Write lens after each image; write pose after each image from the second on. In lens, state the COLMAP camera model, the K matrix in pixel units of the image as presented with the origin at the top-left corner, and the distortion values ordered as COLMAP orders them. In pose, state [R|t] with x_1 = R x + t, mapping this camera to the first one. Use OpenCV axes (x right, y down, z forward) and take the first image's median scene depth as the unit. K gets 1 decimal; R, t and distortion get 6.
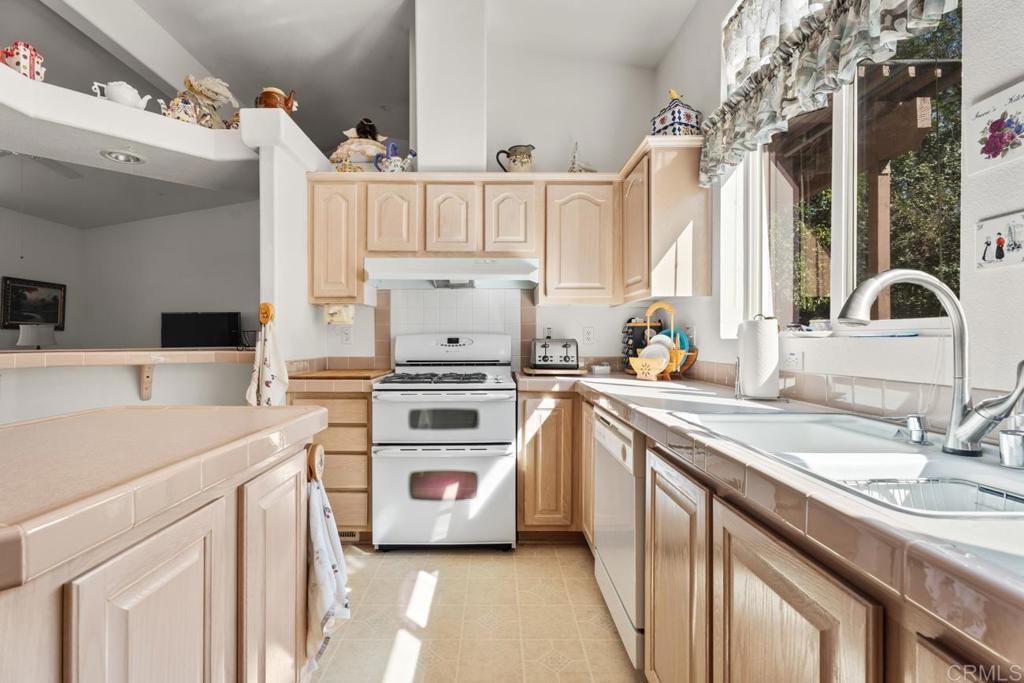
lens RADIAL K [[458.1, 0, 507.2], [0, 458.1, 341.7], [0, 0, 1]] dist [0.013313, 0.000712]
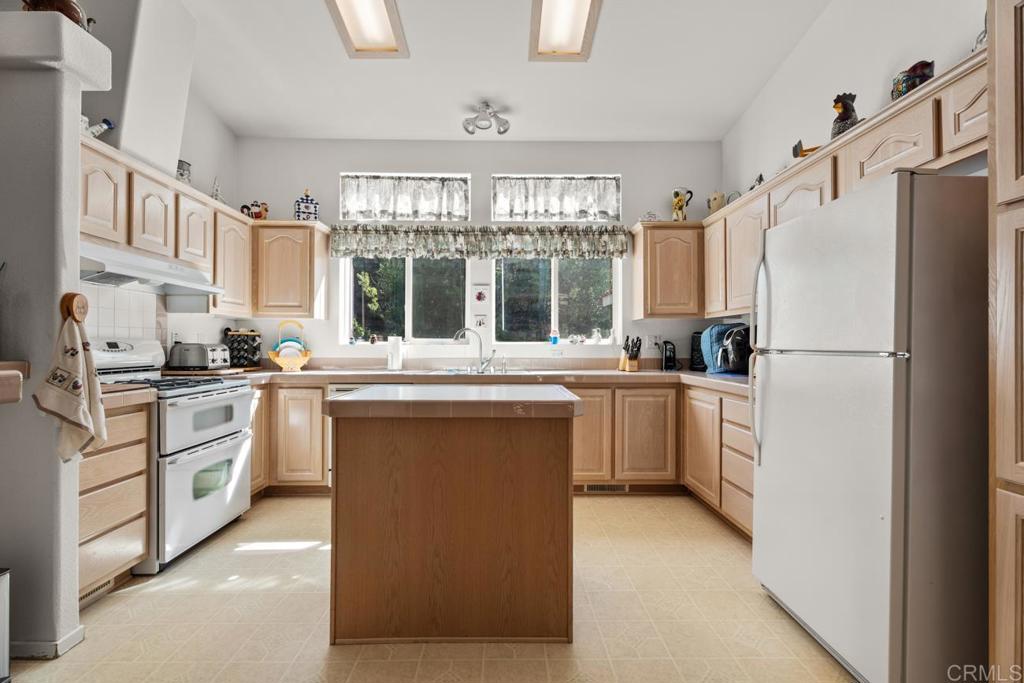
lens RADIAL K [[458.1, 0, 508.6], [0, 458.1, 343.6], [0, 0, 1]] dist [0.013313, 0.000712]
pose [[-0.009839, 0.007201, 0.999926, -1.218056], [0.005945, 0.999957, -0.007142, 0.006721], [-0.999934, 0.005874, -0.009881, 0.308768]]
